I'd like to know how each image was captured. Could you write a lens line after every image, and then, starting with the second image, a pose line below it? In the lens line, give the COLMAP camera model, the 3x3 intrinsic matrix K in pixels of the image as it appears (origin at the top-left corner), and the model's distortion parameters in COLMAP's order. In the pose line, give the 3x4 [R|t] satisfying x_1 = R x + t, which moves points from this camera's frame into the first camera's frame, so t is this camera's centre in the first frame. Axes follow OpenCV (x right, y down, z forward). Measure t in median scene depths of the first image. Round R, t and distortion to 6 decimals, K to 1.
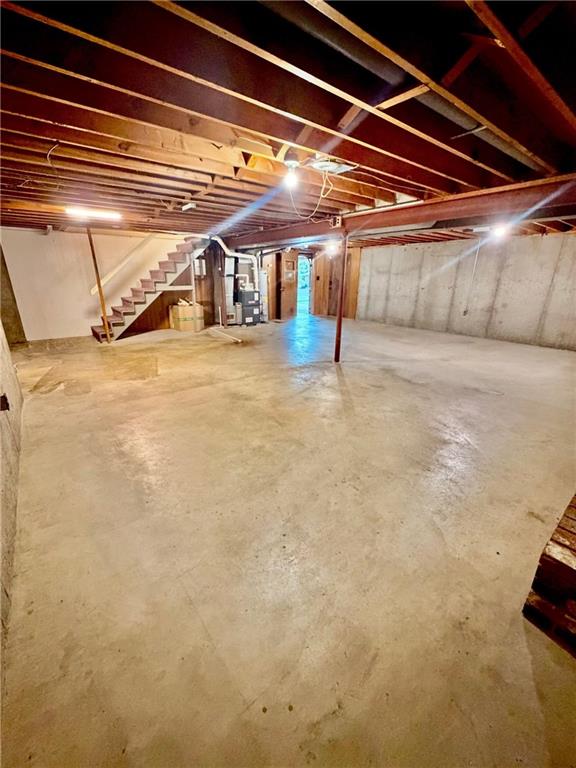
lens RADIAL K [[305.7, 0, 287.5], [0, 305.7, 383.0], [0, 0, 1]] dist [0.000280, -0.000244]
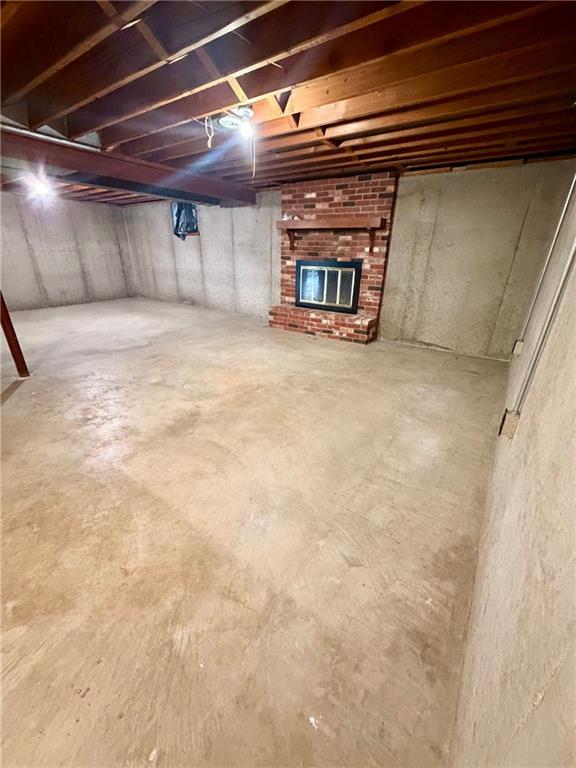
lens RADIAL K [[305.7, 0, 287.8], [0, 305.7, 383.8], [0, 0, 1]] dist [0.000280, -0.000244]
pose [[-0.288784, -0.391032, 0.873898, -0.833498], [0.296947, 0.831190, 0.470049, -0.290526], [-0.910179, 0.395244, -0.123919, 0.925654]]
